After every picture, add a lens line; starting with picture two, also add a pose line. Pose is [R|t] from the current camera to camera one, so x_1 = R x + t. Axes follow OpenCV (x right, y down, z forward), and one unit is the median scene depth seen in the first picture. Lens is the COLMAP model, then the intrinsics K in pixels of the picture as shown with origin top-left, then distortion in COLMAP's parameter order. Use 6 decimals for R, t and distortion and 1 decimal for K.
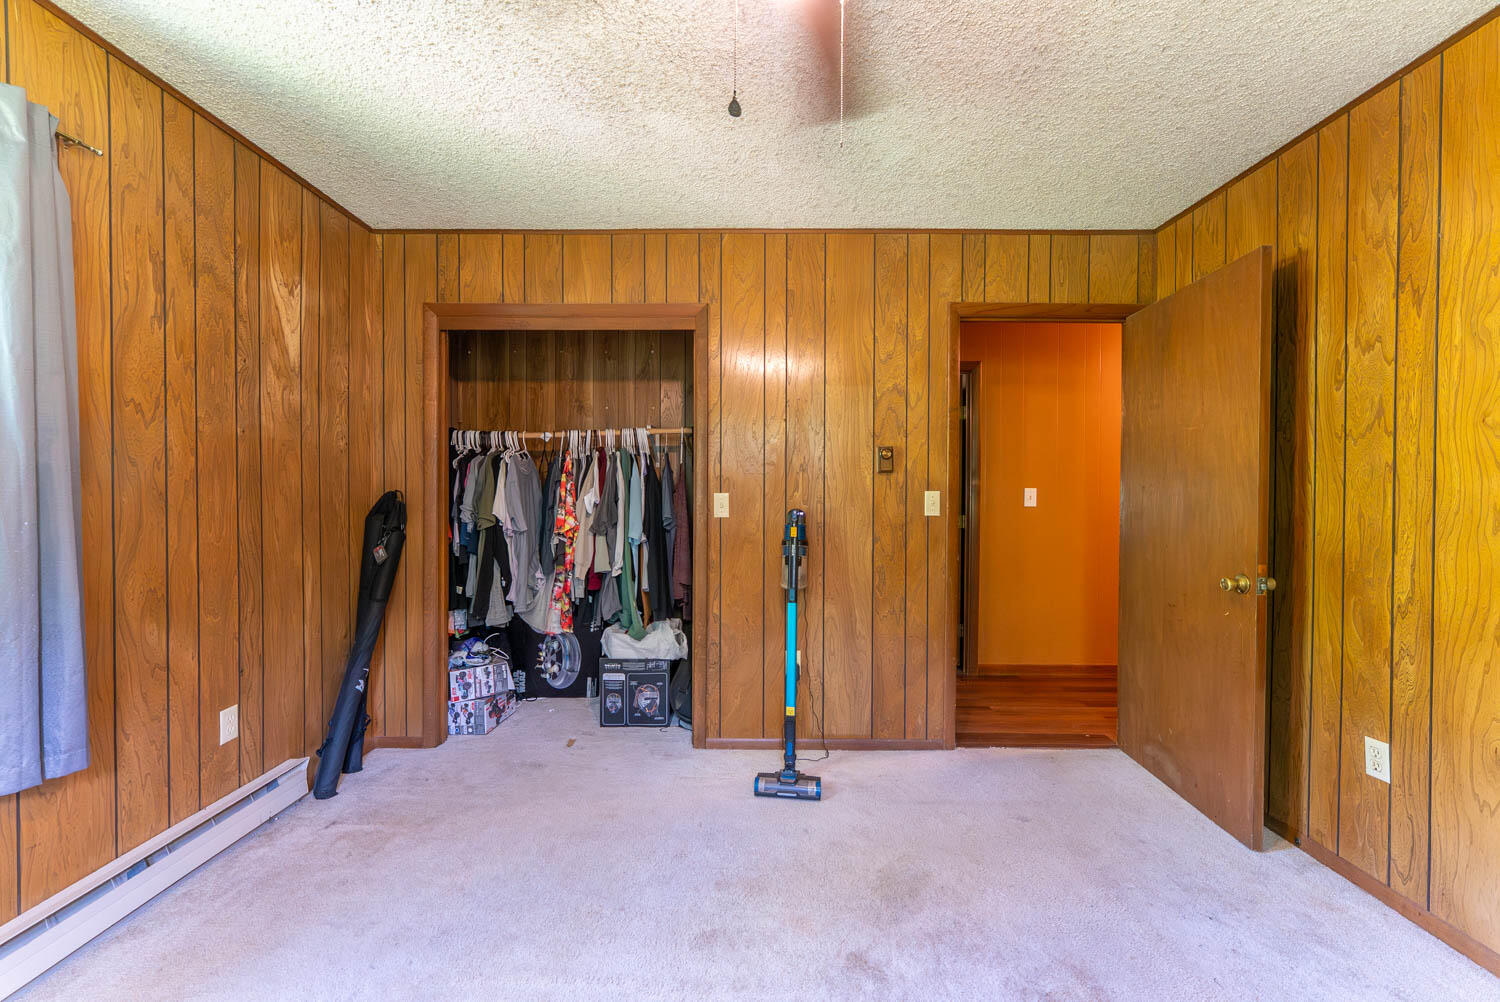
lens RADIAL K [[599.1, 0, 745.4], [0, 599.1, 503.2], [0, 0, 1]] dist [0.001250, -0.000726]
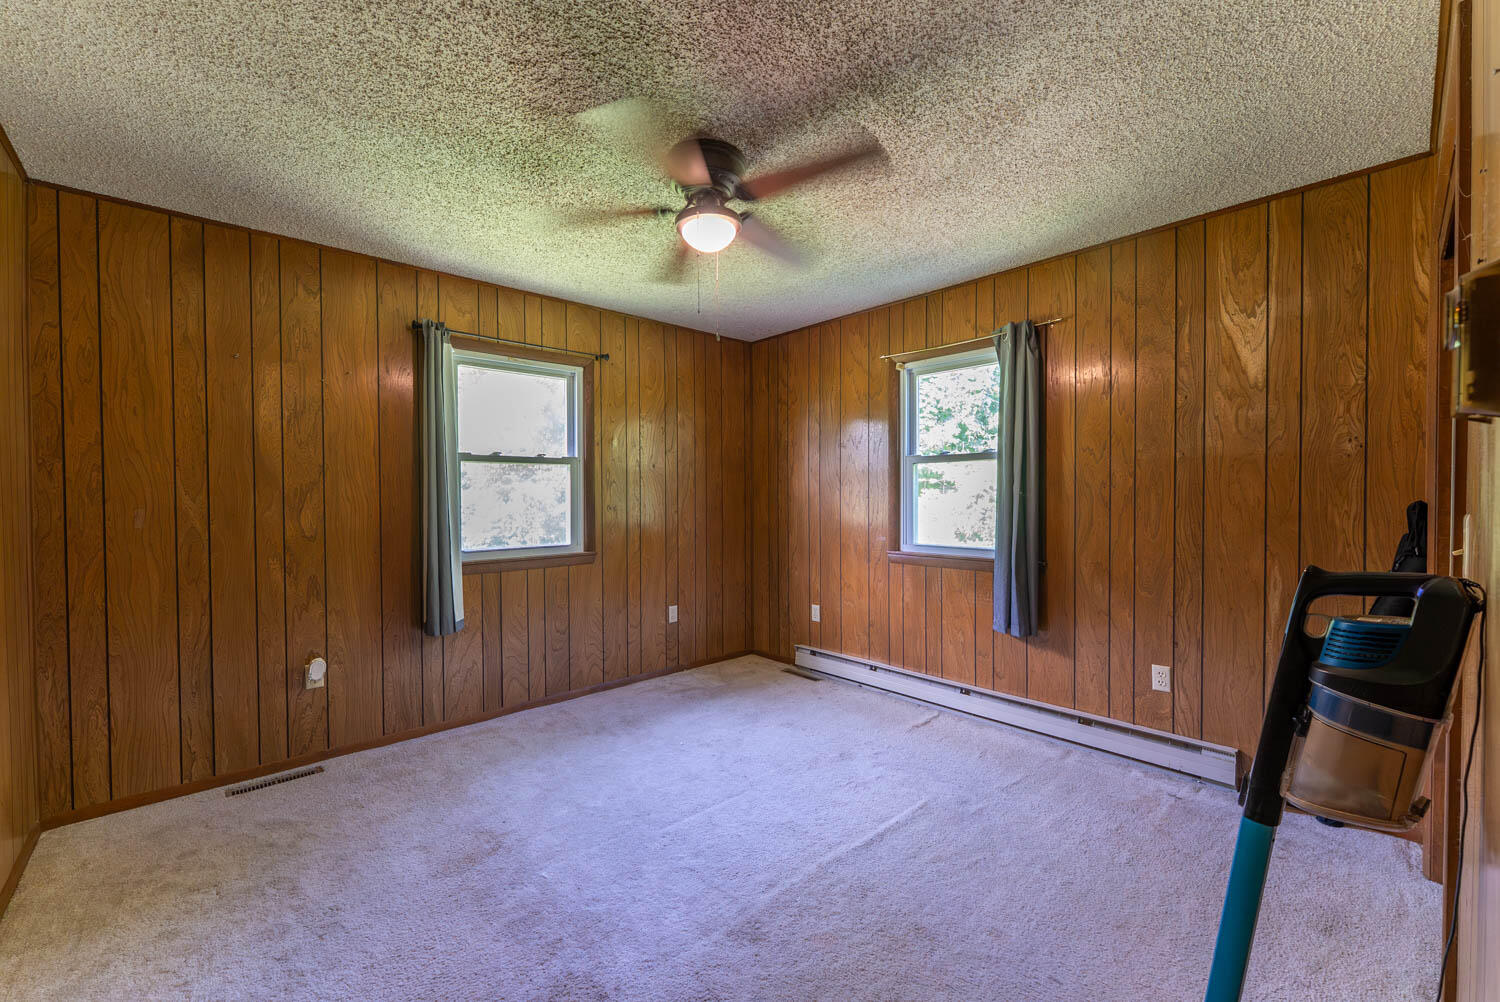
lens RADIAL K [[599.1, 0, 745.4], [0, 599.1, 503.2], [0, 0, 1]] dist [0.001250, -0.000726]
pose [[-0.735537, 0.012383, -0.677371, 0.663603], [-0.006099, 0.999671, 0.024898, -0.042081], [0.677457, 0.022445, -0.735220, 1.265483]]
